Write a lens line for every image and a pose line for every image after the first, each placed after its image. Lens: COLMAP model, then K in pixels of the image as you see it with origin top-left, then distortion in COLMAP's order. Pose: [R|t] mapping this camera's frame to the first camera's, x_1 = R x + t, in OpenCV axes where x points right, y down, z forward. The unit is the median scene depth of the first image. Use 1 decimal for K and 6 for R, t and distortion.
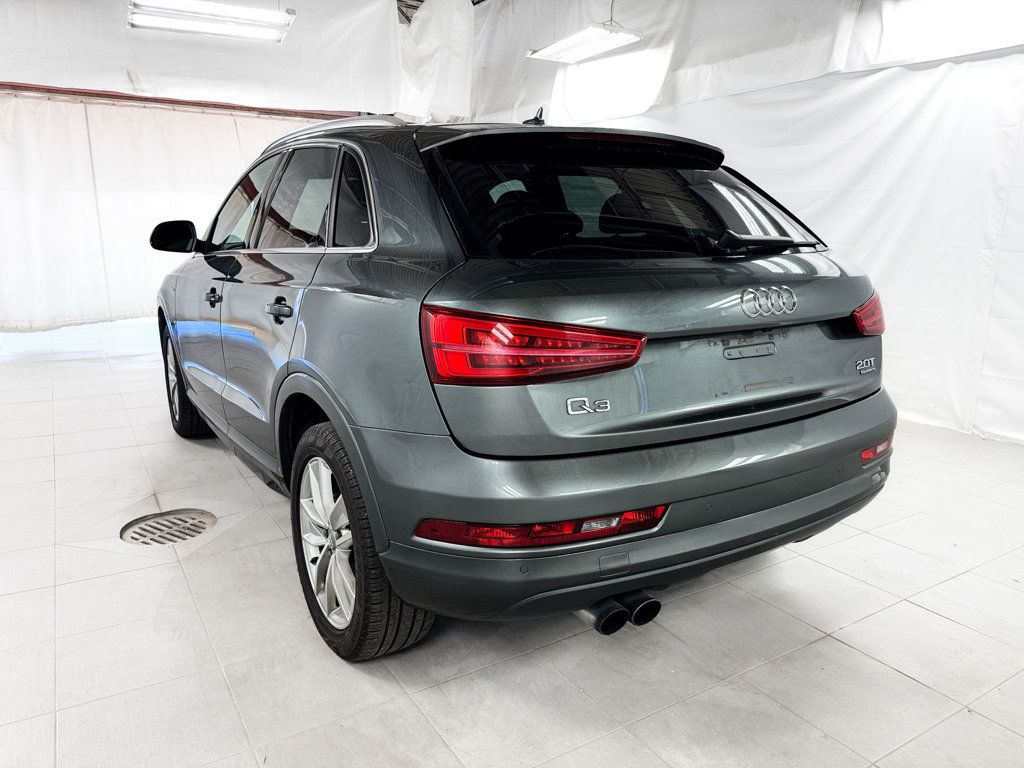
lens RADIAL K [[741.6, 0, 514.8], [0, 741.6, 391.7], [0, 0, 1]] dist [0.015066, -0.040774]
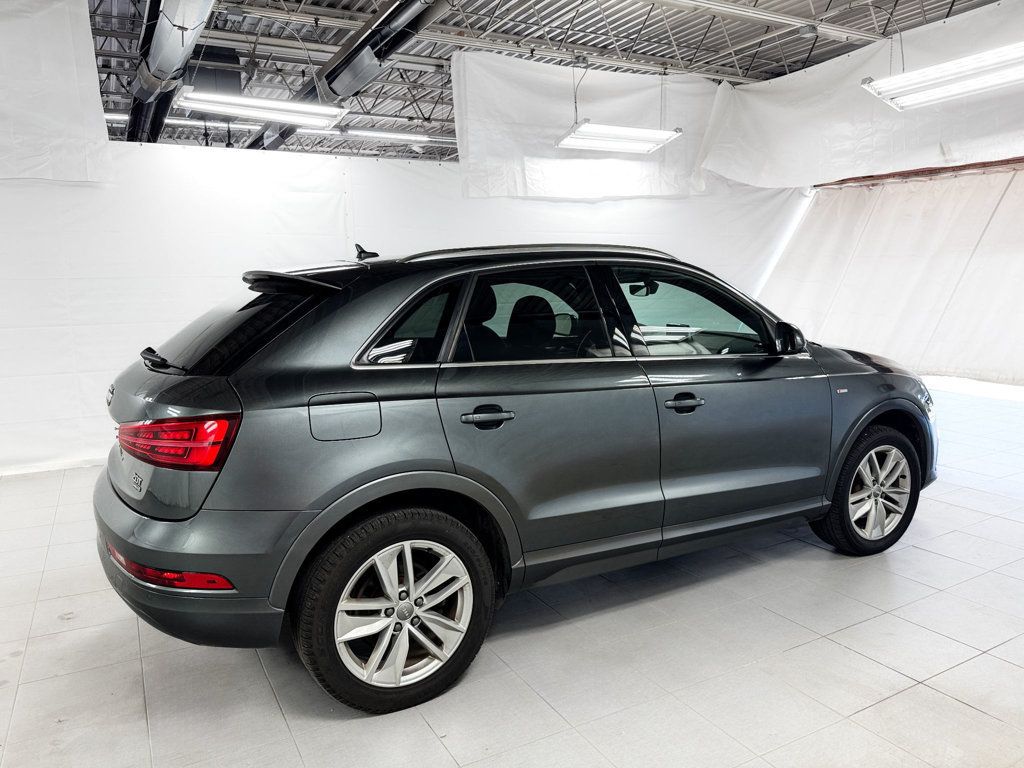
lens RADIAL K [[749.4, 0, 512.0], [0, 749.4, 384.0], [0, 0, 1]] dist [0.102214, -0.221525]
pose [[-0.068824, 0.123609, -0.989941, 0.959398], [-0.191558, 0.972193, 0.134711, -0.268685], [0.979065, 0.198903, -0.043232, 0.982667]]
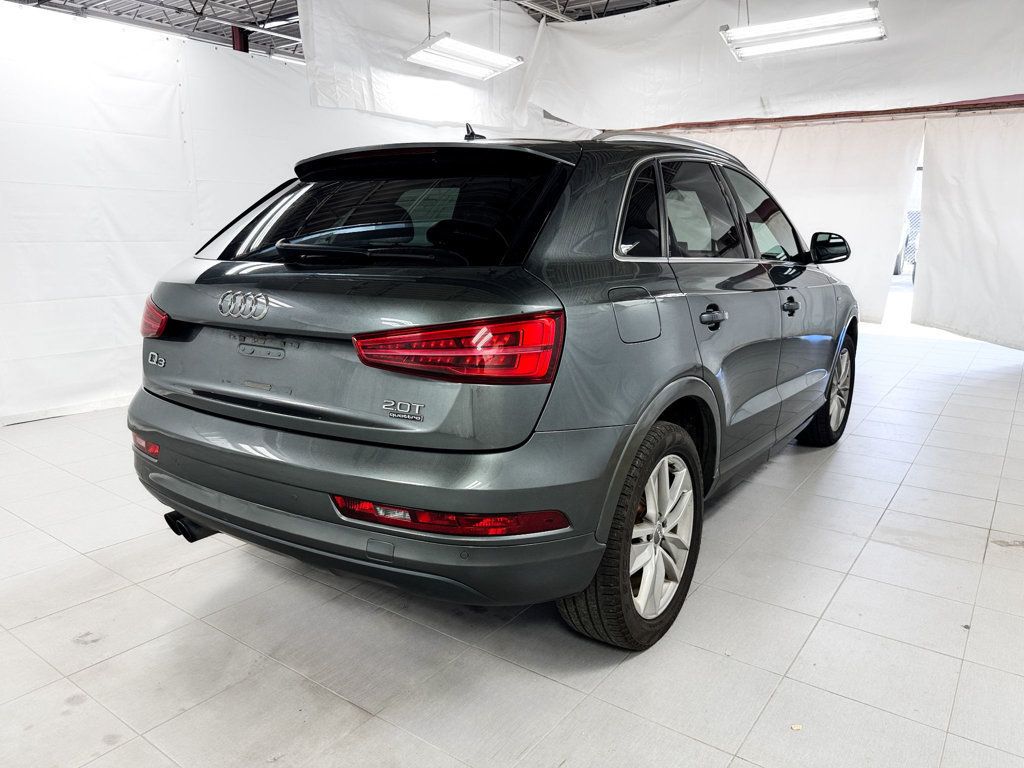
lens RADIAL K [[741.6, 0, 514.8], [0, 741.6, 391.7], [0, 0, 1]] dist [0.015066, -0.040774]
pose [[0.364760, 0.189758, -0.911560, 0.794160], [-0.202556, 0.971737, 0.121232, -0.111930], [0.908802, 0.140422, 0.392888, 0.508908]]
